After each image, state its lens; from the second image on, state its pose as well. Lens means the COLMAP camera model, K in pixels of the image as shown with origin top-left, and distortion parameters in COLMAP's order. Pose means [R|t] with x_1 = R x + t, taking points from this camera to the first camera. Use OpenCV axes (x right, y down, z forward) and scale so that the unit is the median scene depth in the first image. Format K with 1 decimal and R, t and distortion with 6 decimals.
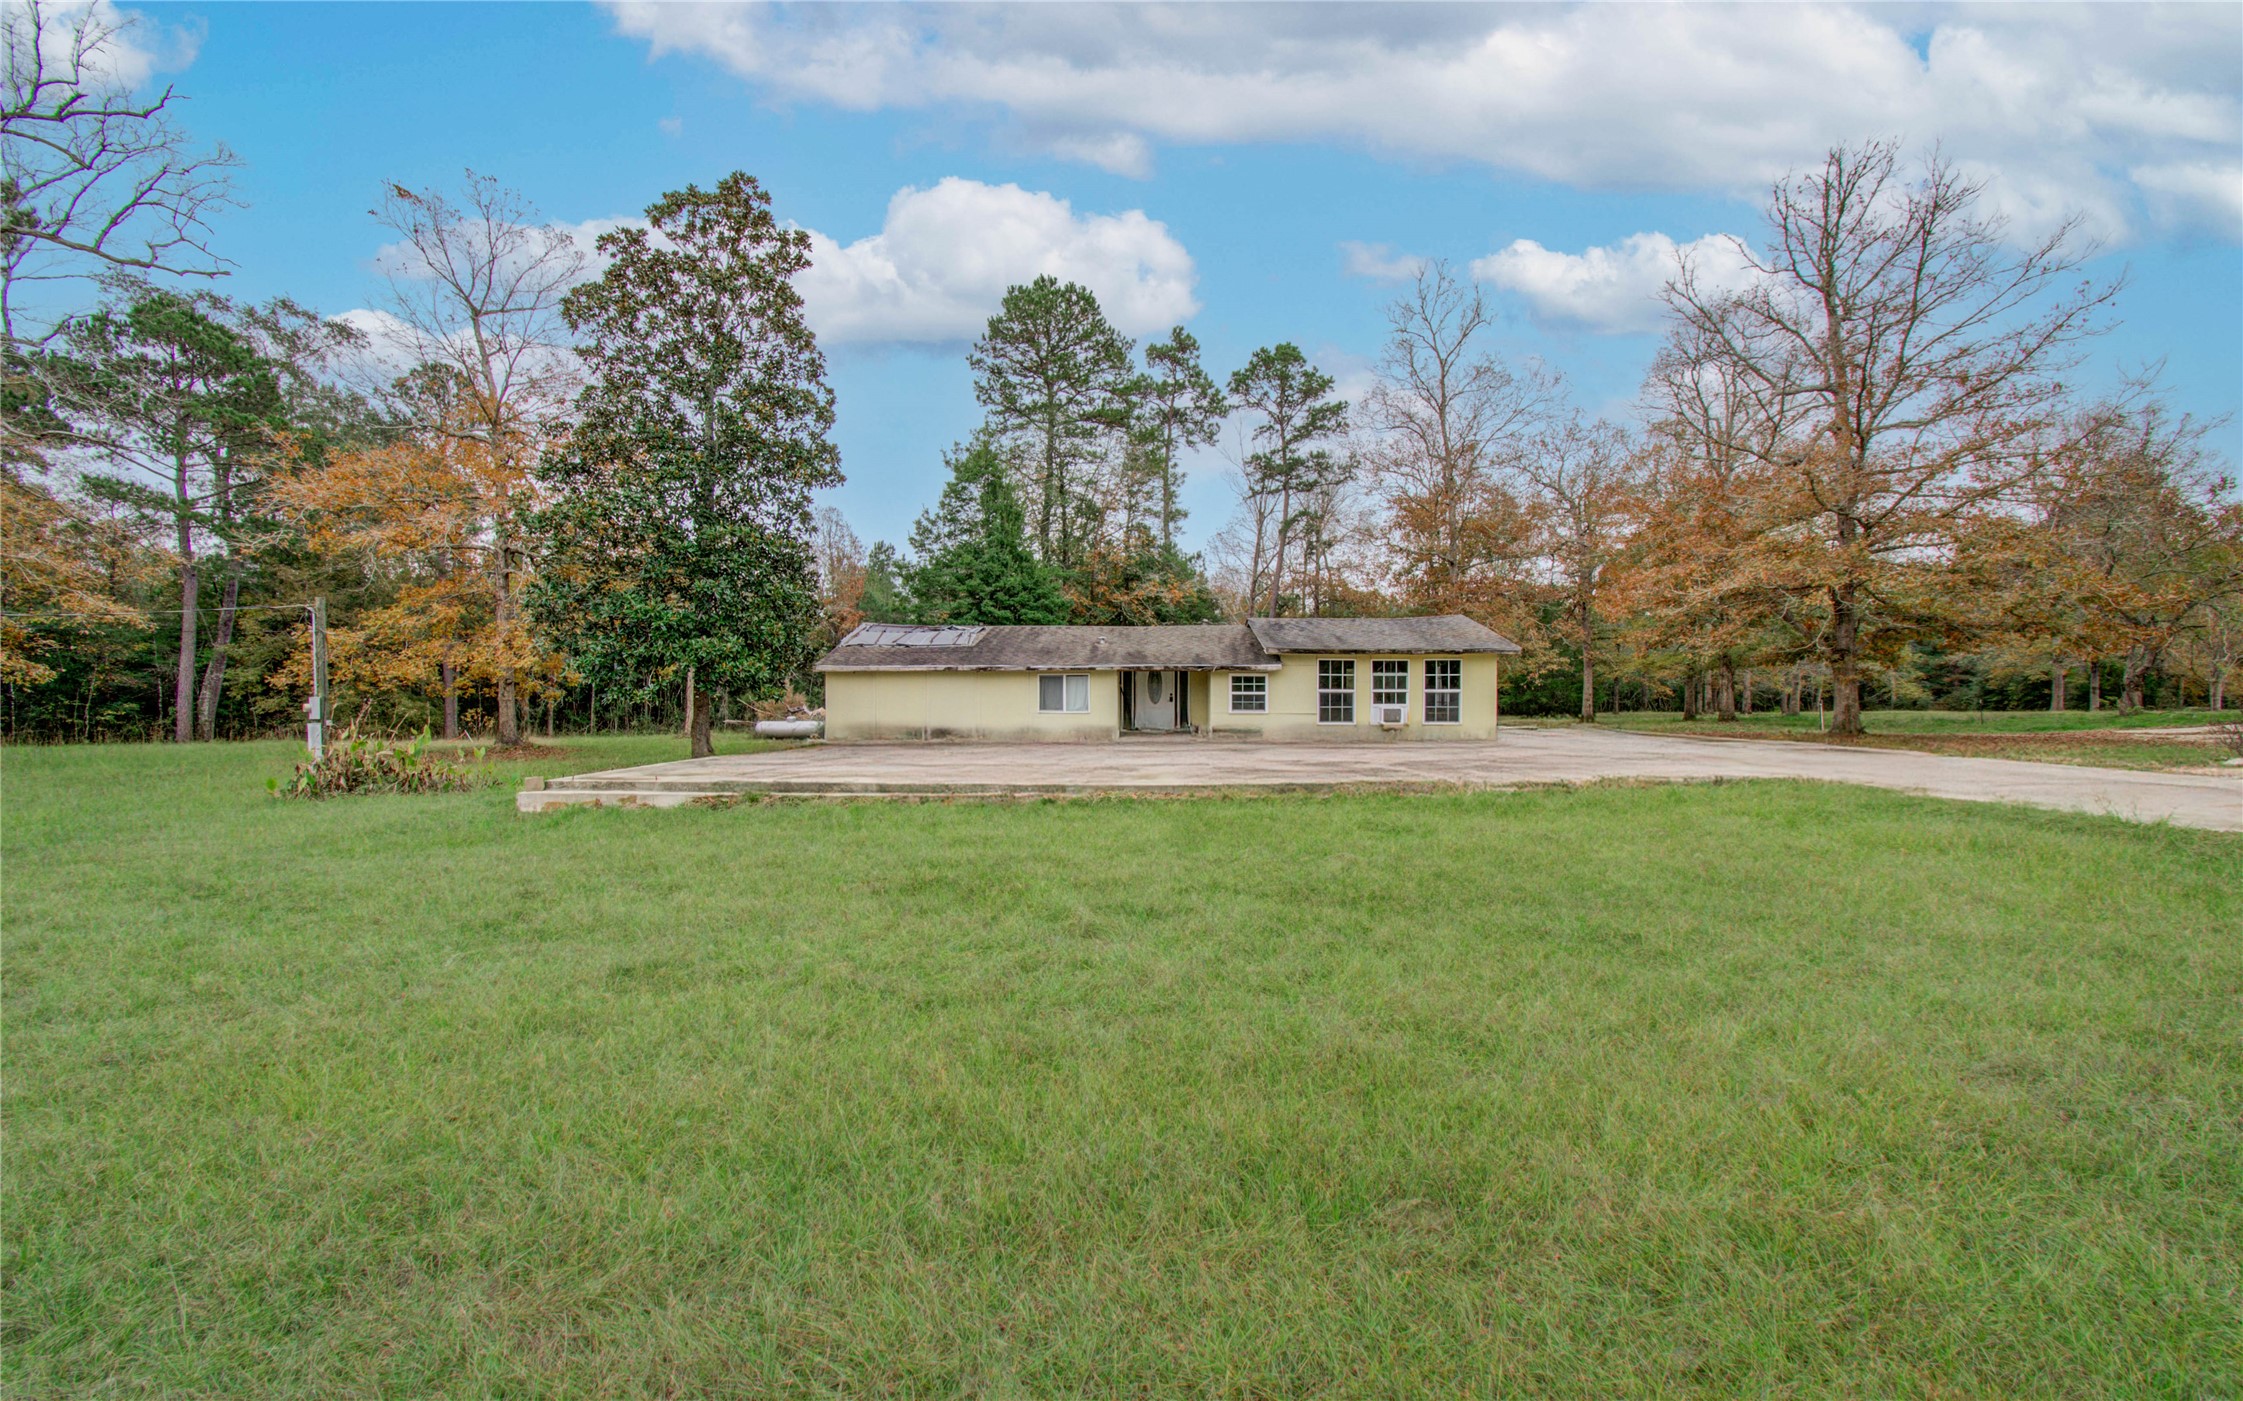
lens RADIAL K [[950.8, 0, 1183.3], [0, 950.8, 682.9], [0, 0, 1]] dist [-0.032669, -0.000057]
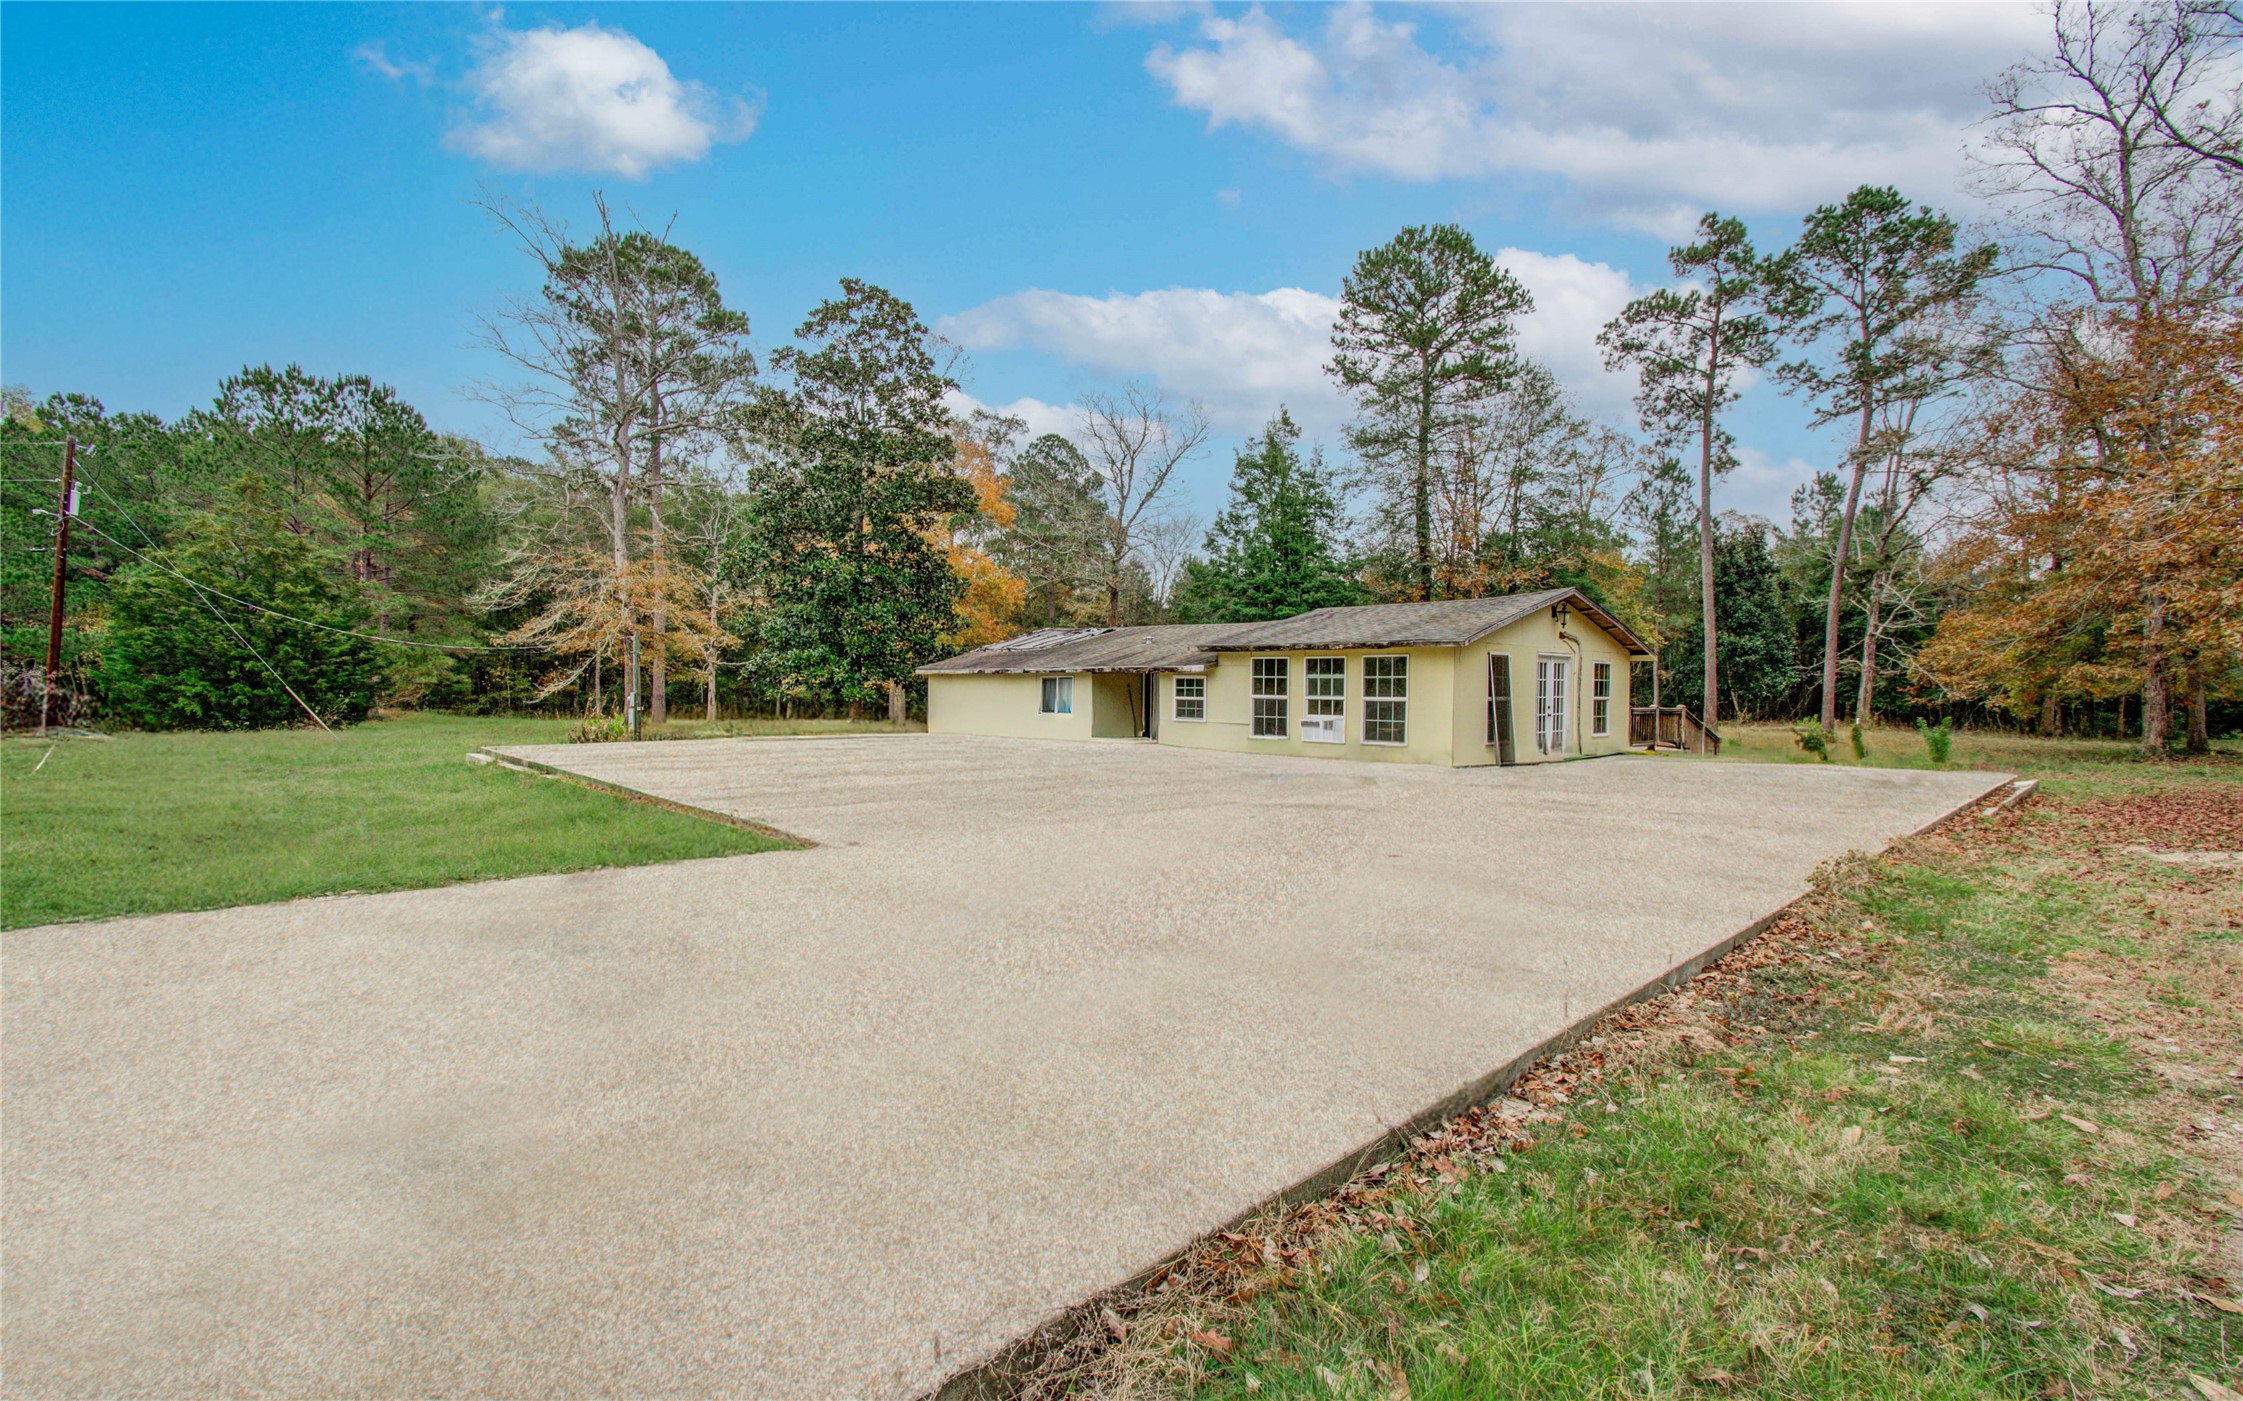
lens RADIAL K [[976.6, 0, 1143.3], [0, 976.6, 700.1], [0, 0, 1]] dist [0.003442, -0.000481]
pose [[0.697778, 0.015213, -0.716153, 0.372534], [-0.000845, 0.999791, 0.020415, -0.003106], [0.716314, -0.013641, 0.697645, 0.188063]]
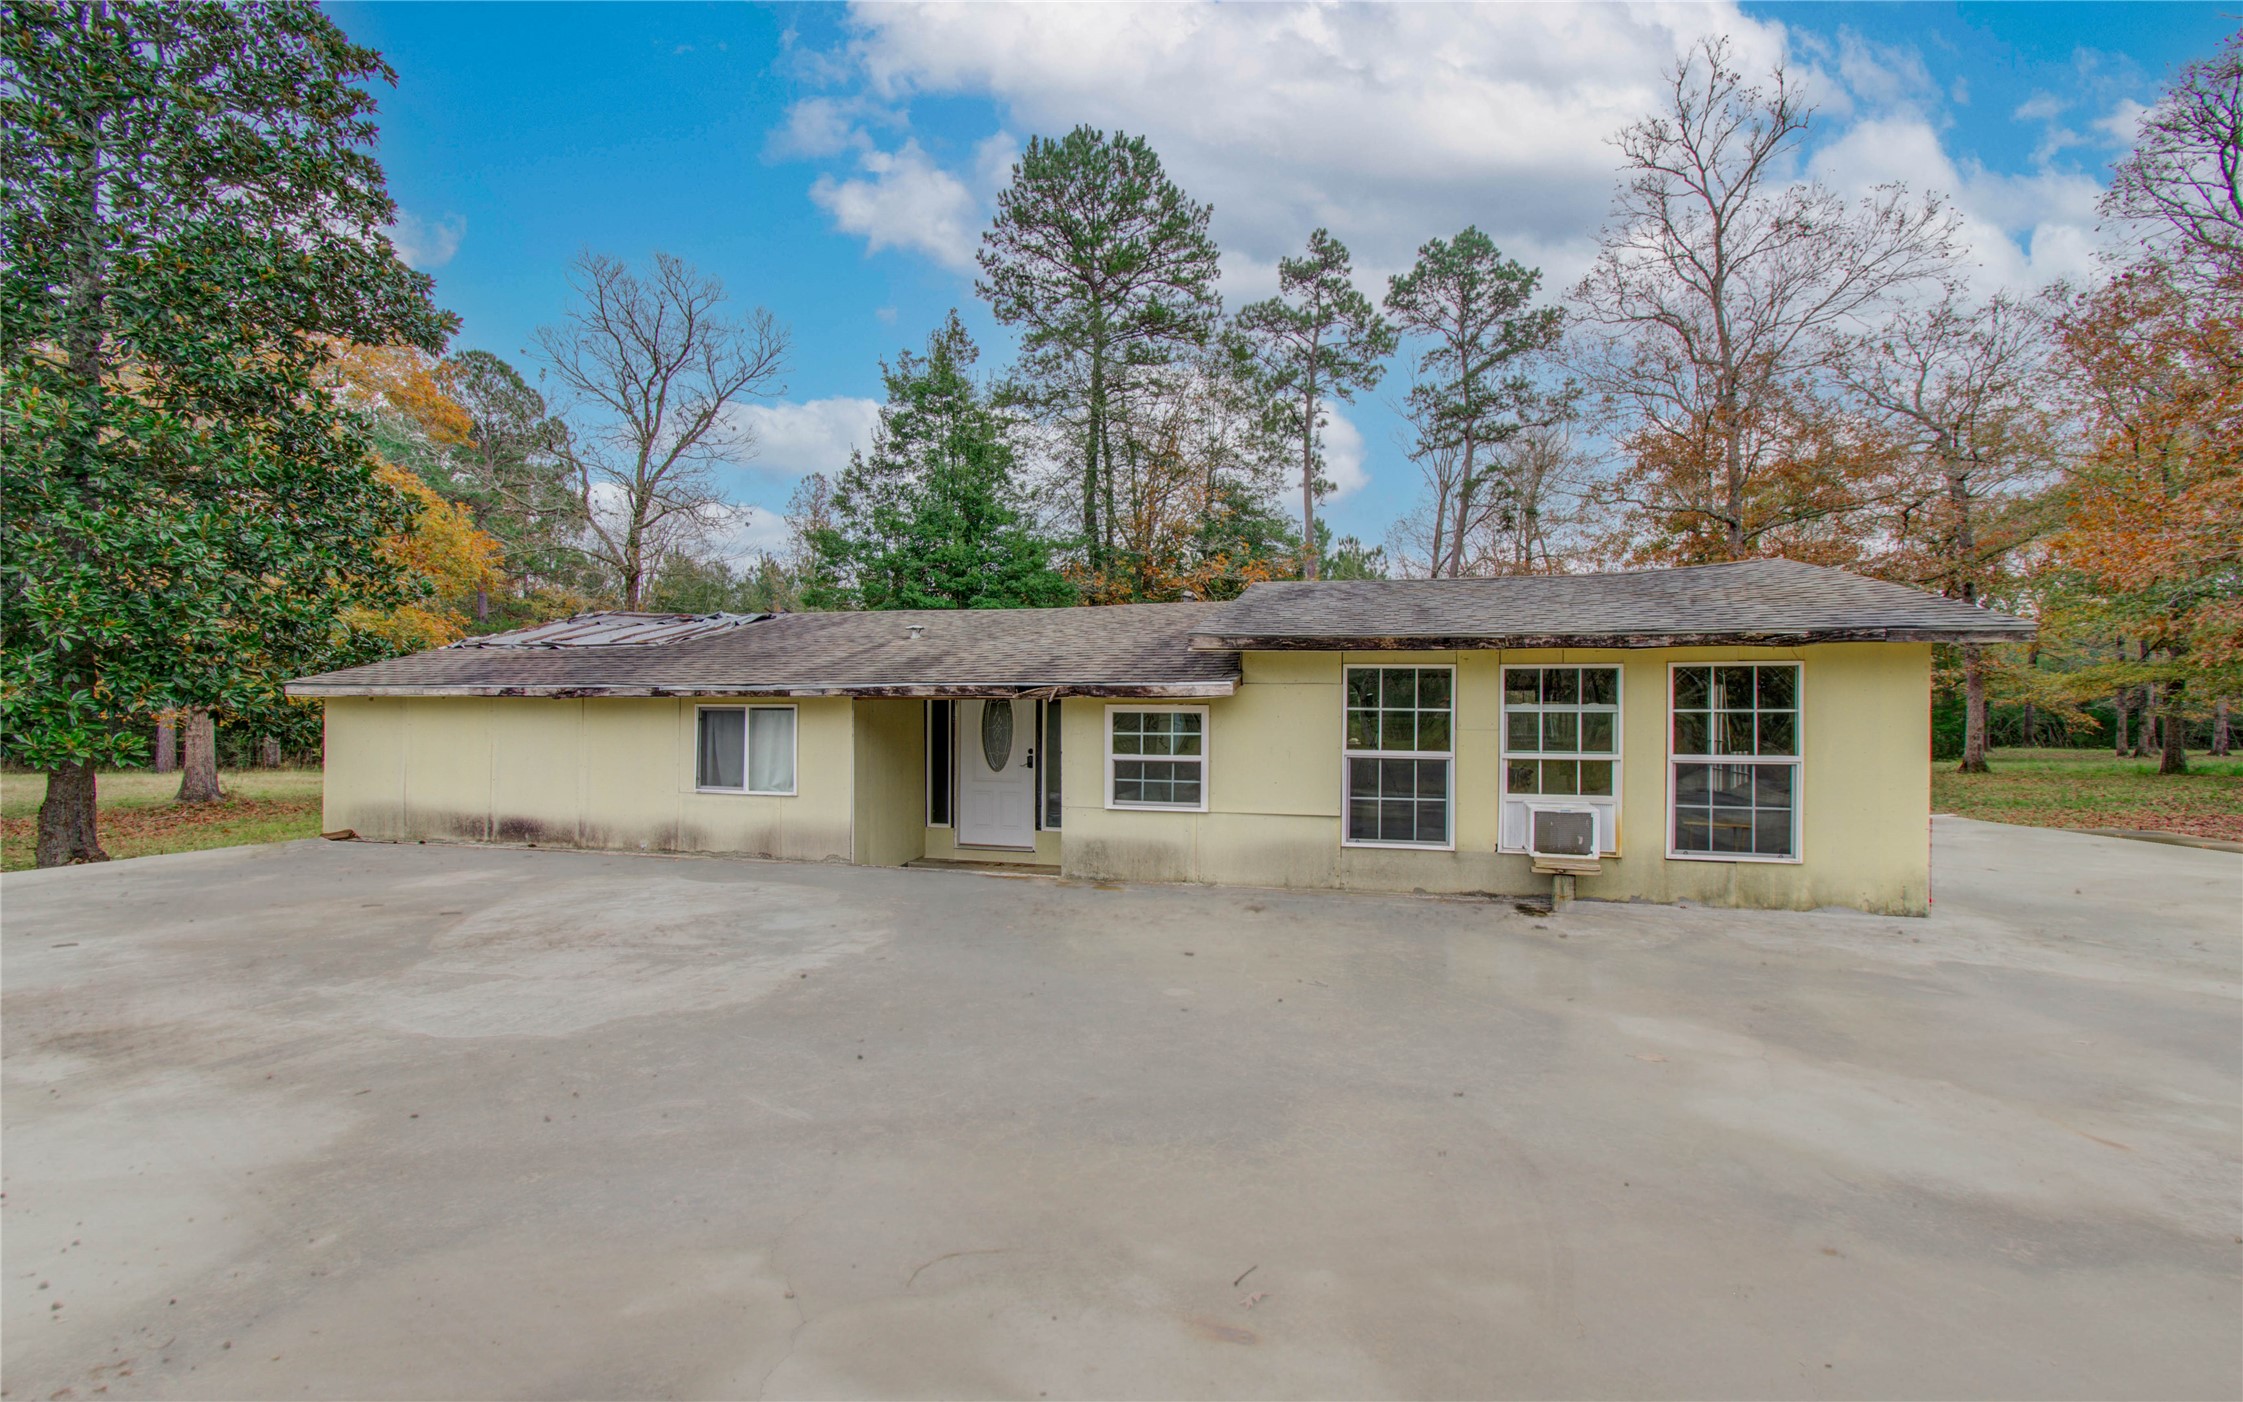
lens RADIAL K [[976.6, 0, 1143.3], [0, 976.6, 700.6], [0, 0, 1]] dist [0.003442, -0.000481]
pose [[0.966591, 0.000774, -0.256323, 0.088986], [-0.001540, 0.999995, -0.002789, -0.005792], [0.256320, 0.003091, 0.966587, 0.339404]]
